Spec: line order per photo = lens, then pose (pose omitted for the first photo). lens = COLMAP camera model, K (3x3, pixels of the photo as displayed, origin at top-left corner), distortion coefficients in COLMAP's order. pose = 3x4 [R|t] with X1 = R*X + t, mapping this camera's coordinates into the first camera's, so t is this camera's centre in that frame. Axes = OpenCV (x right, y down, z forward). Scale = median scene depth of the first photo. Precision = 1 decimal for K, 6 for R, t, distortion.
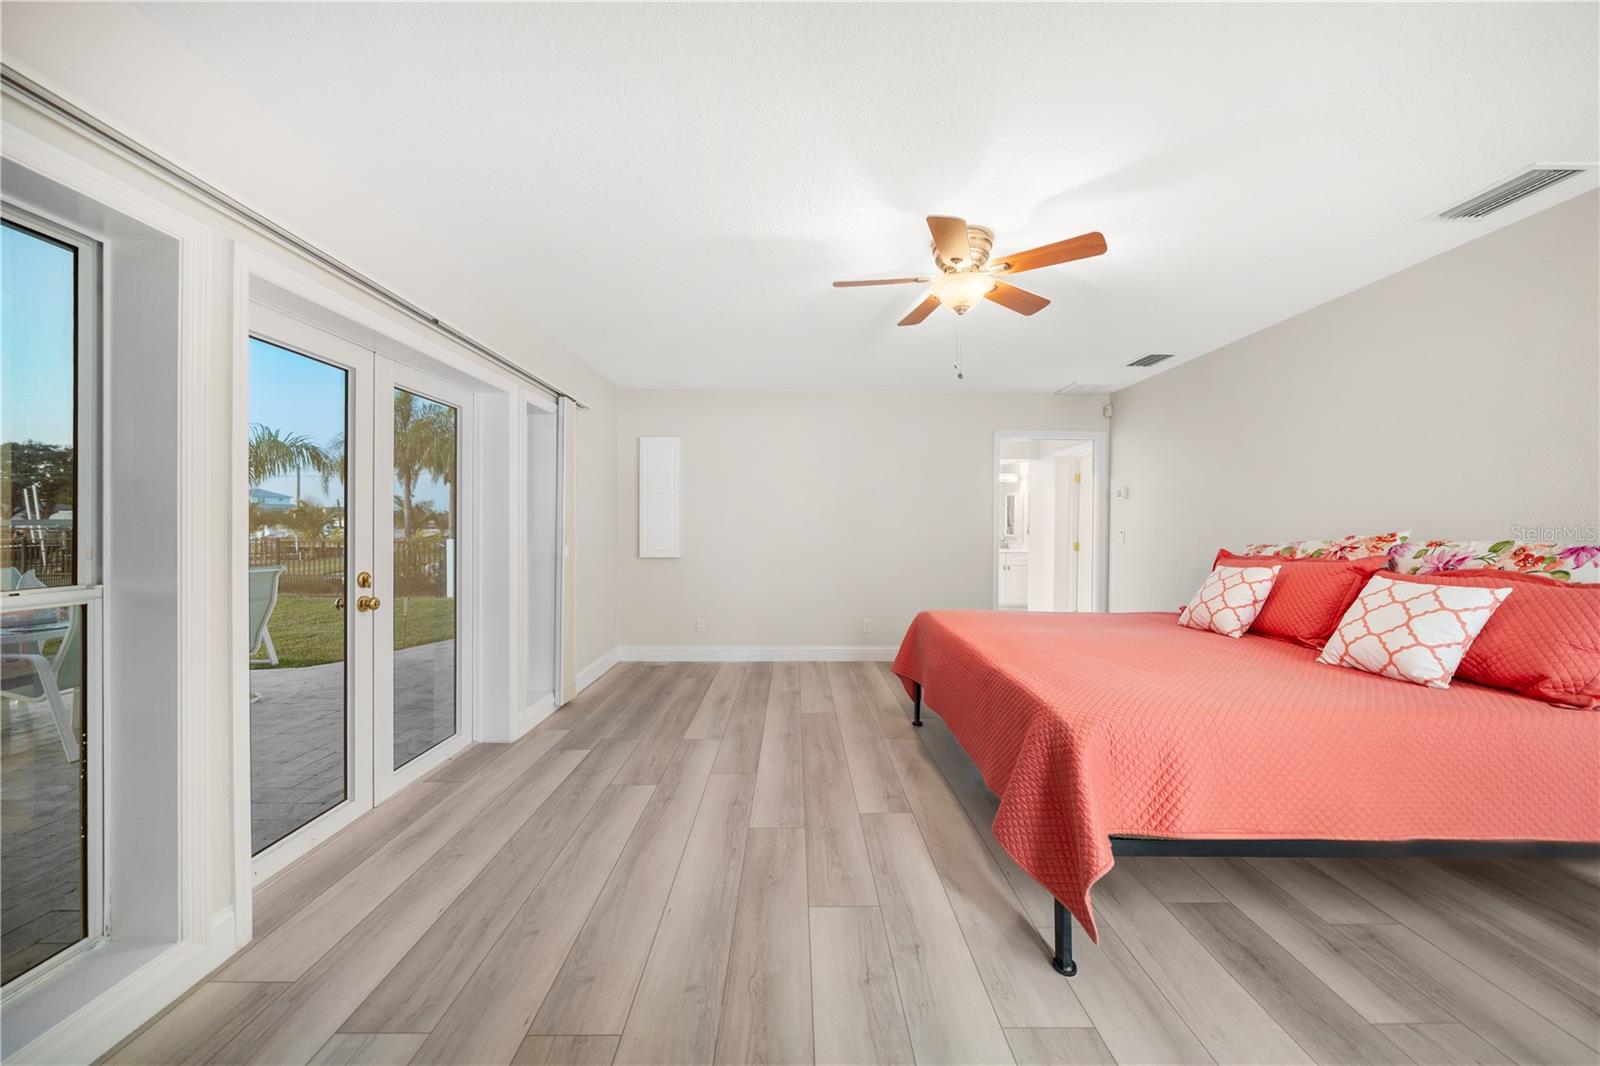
lens RADIAL K [[554.8, 0, 806.1], [0, 554.8, 532.7], [0, 0, 1]] dist [-0.004884, -0.000244]
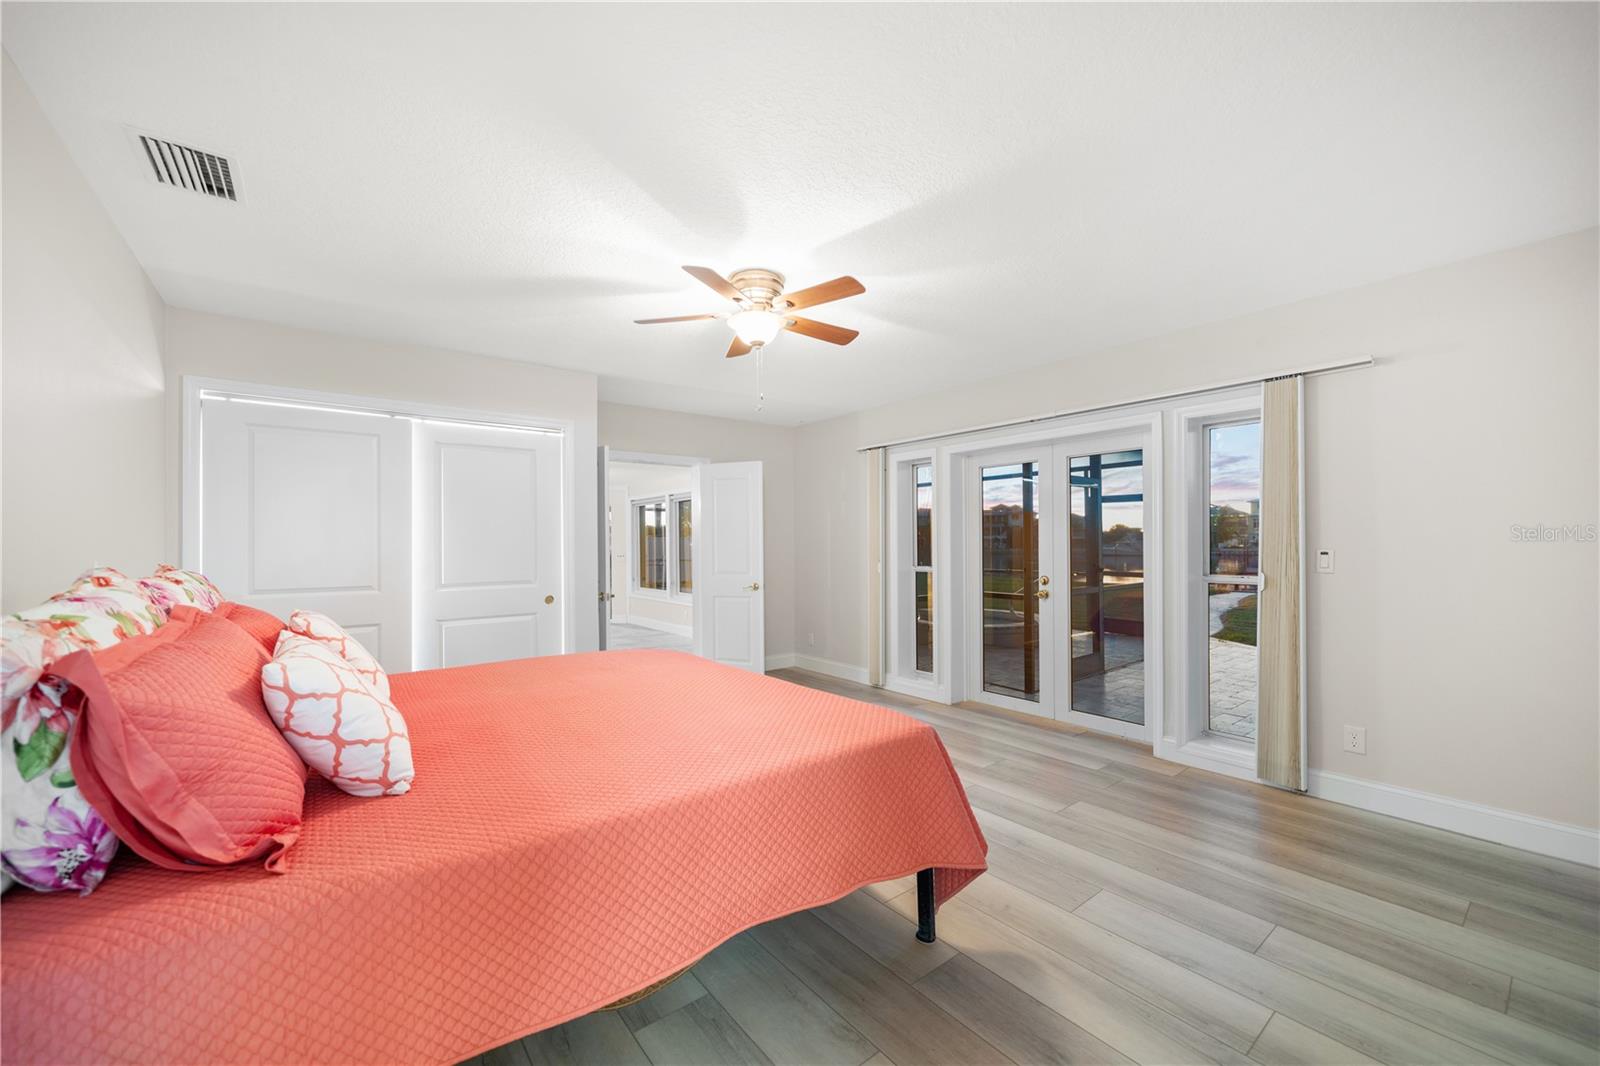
lens RADIAL K [[583.2, 0, 799.9], [0, 583.2, 540.6], [0, 0, 1]] dist [-0.004646, 0.000208]
pose [[-0.790295, -0.007474, -0.612682, 0.770161], [-0.009922, 0.999951, 0.000600, -0.028363], [0.612647, 0.006553, -0.790330, 1.651515]]
